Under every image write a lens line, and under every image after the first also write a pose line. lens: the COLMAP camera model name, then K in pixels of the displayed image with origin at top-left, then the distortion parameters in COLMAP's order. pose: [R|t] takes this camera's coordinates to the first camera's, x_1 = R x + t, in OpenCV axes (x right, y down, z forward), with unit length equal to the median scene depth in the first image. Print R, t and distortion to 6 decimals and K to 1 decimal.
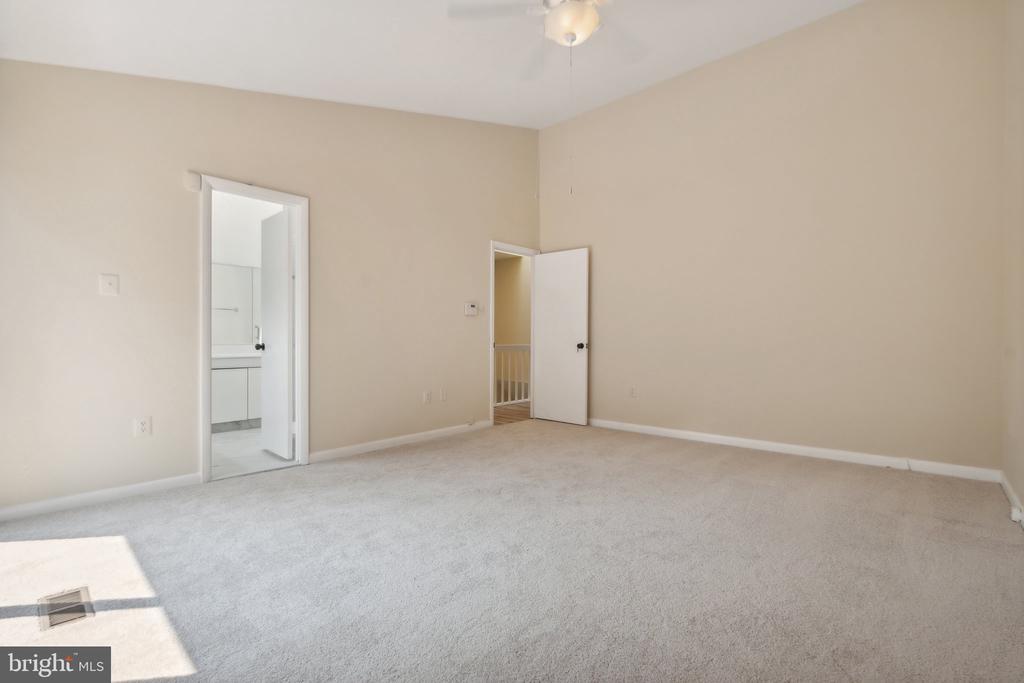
lens RADIAL K [[458.2, 0, 512.0], [0, 458.2, 341.5], [0, 0, 1]] dist [-0.000109, -0.000014]
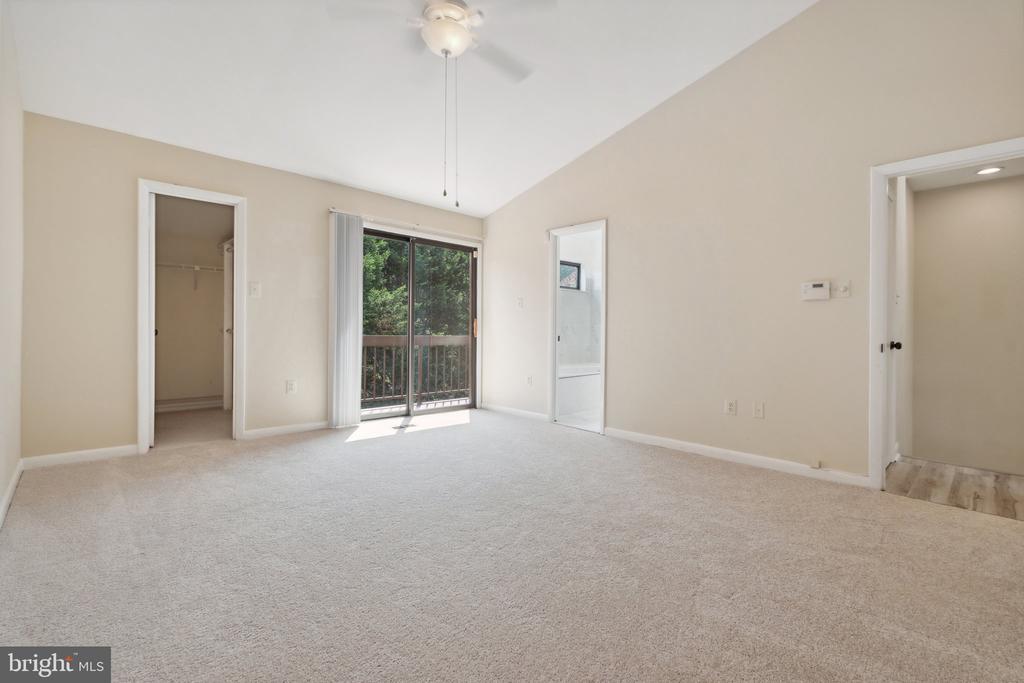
lens RADIAL K [[458.2, 0, 512.0], [0, 458.2, 341.5], [0, 0, 1]] dist [-0.000109, -0.000014]
pose [[-0.068494, 0.015265, -0.997535, 0.641215], [-0.023201, 0.999588, 0.016890, 0.000725], [0.997382, 0.024301, -0.068111, 0.668701]]
